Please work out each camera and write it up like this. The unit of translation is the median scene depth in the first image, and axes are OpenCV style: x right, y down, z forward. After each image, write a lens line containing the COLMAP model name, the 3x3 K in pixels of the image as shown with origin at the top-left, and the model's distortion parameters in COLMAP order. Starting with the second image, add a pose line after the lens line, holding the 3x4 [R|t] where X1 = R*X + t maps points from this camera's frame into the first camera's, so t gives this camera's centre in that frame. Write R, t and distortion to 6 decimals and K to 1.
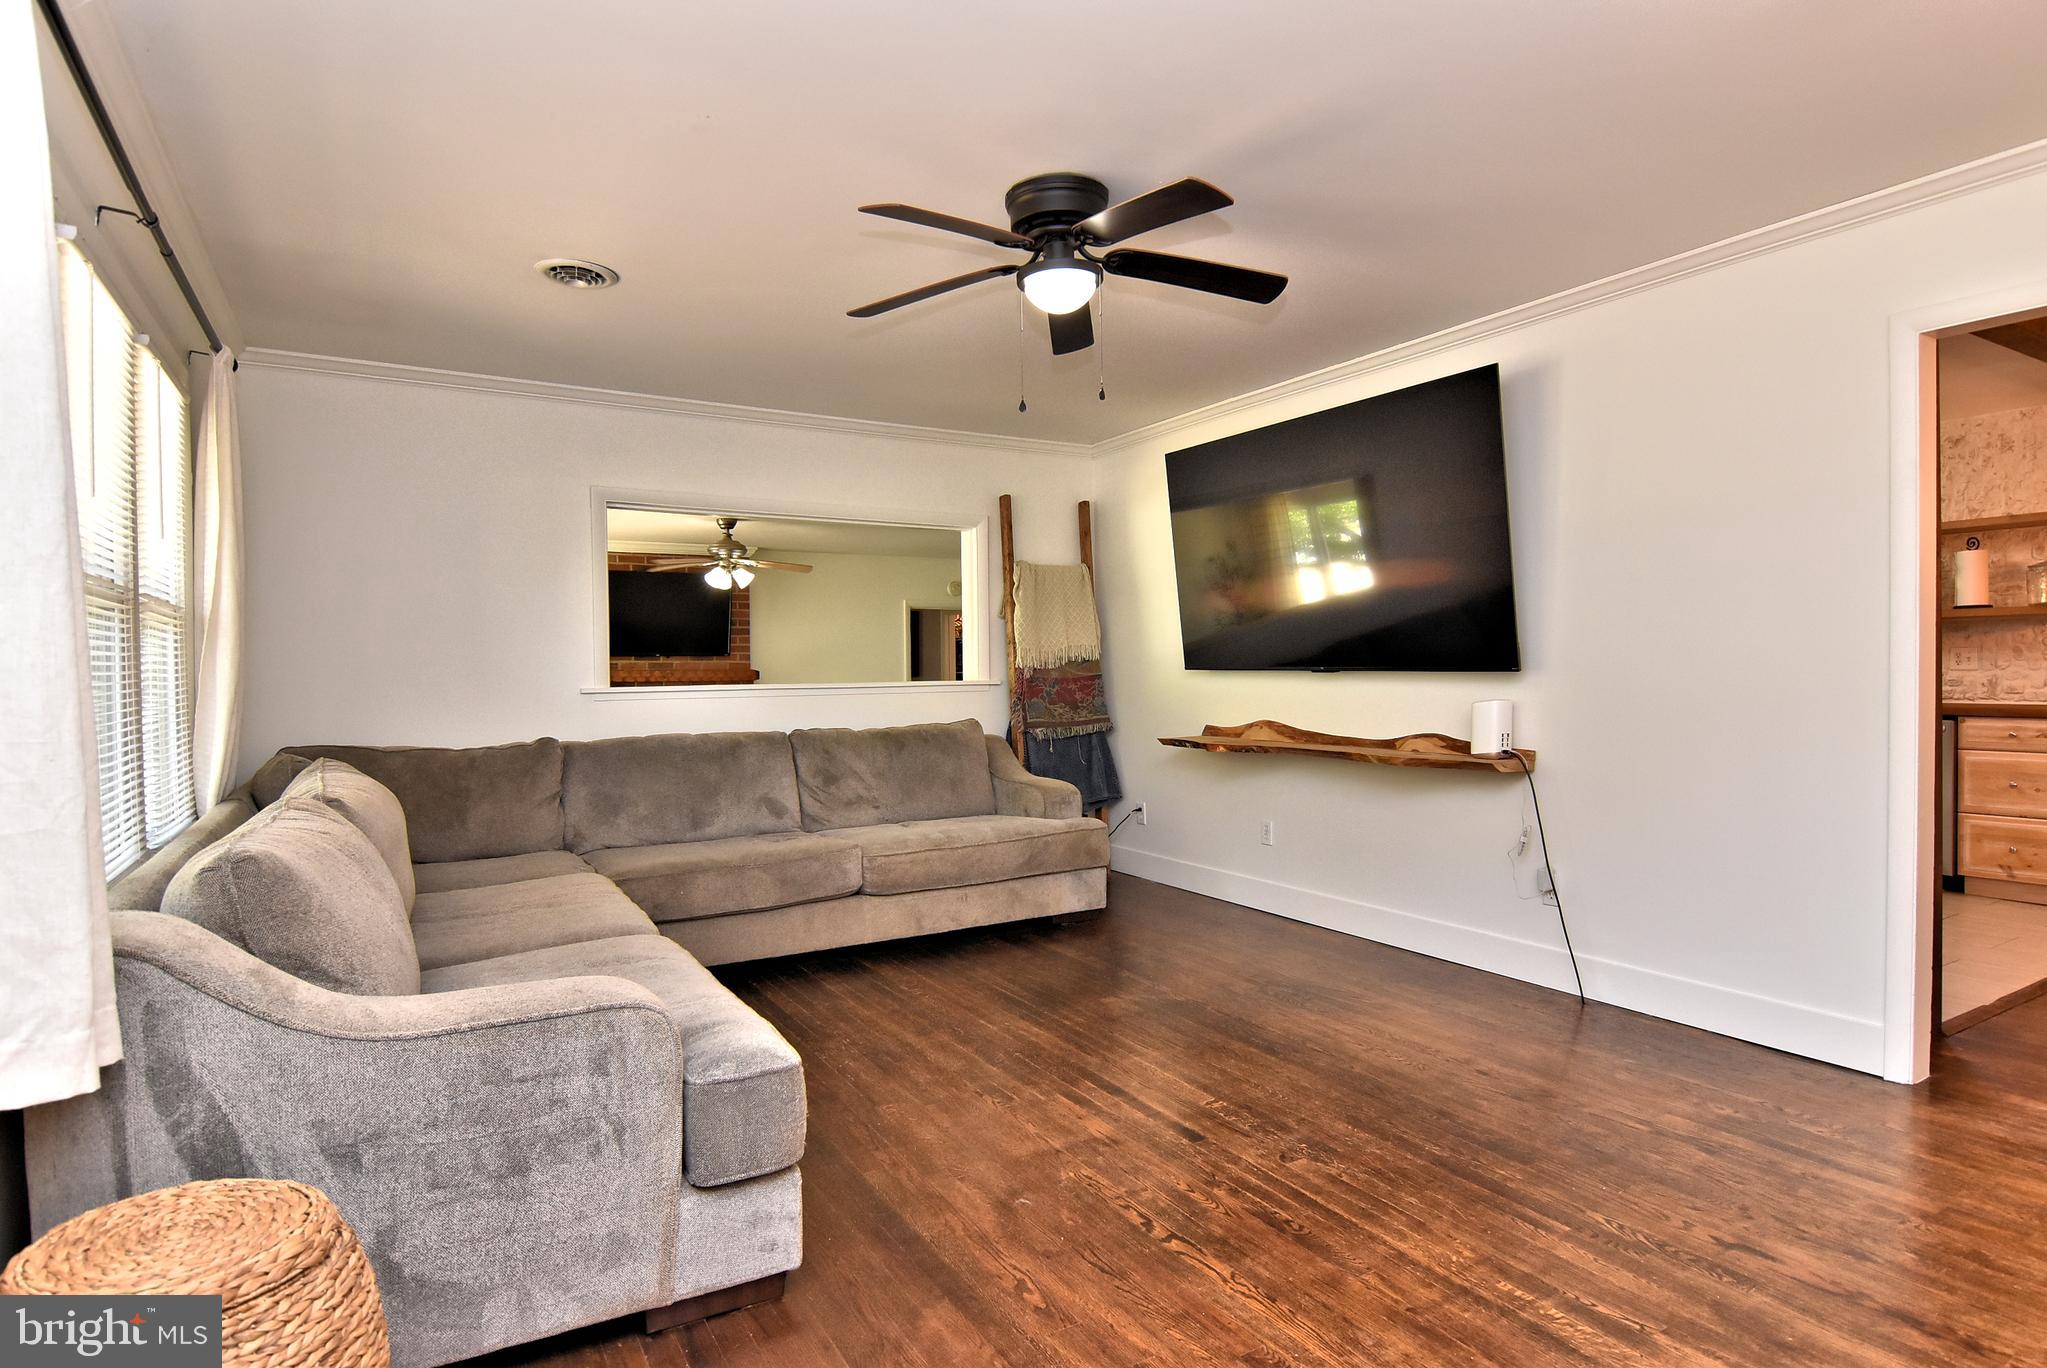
lens RADIAL K [[1085.6, 0, 1031.2], [0, 1085.6, 685.8], [0, 0, 1]] dist [0.004035, -0.020994]
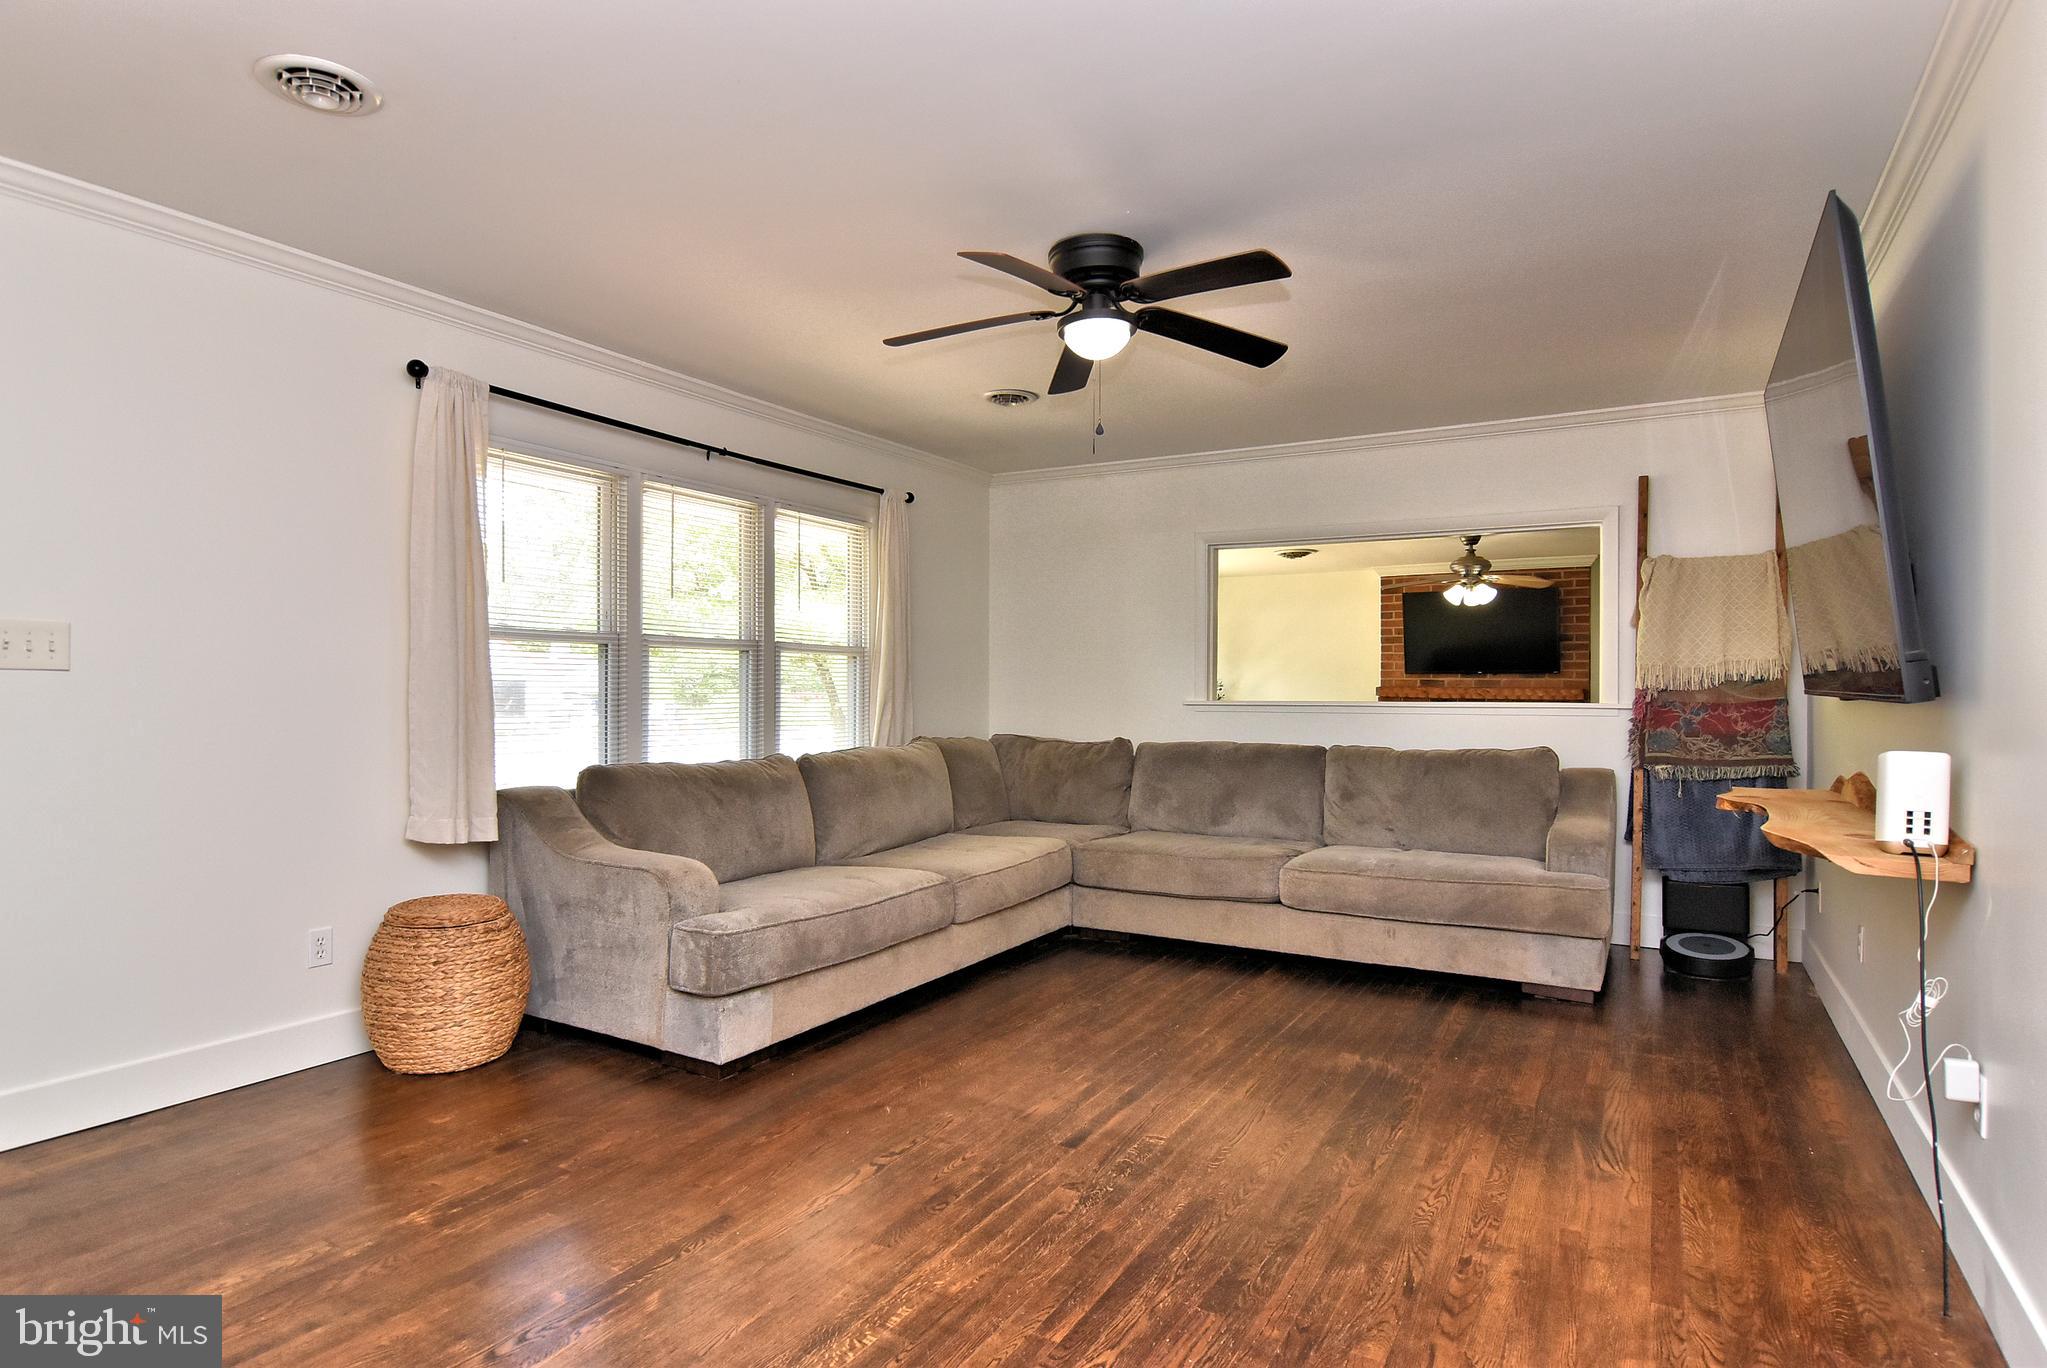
lens RADIAL K [[1085.6, 0, 1031.2], [0, 1085.6, 685.8], [0, 0, 1]] dist [0.004035, -0.020994]
pose [[0.489757, 0.009520, -0.871807, 0.673996], [-0.022412, 0.999747, -0.001673, -0.010208], [0.871571, 0.020358, 0.489847, 0.298948]]
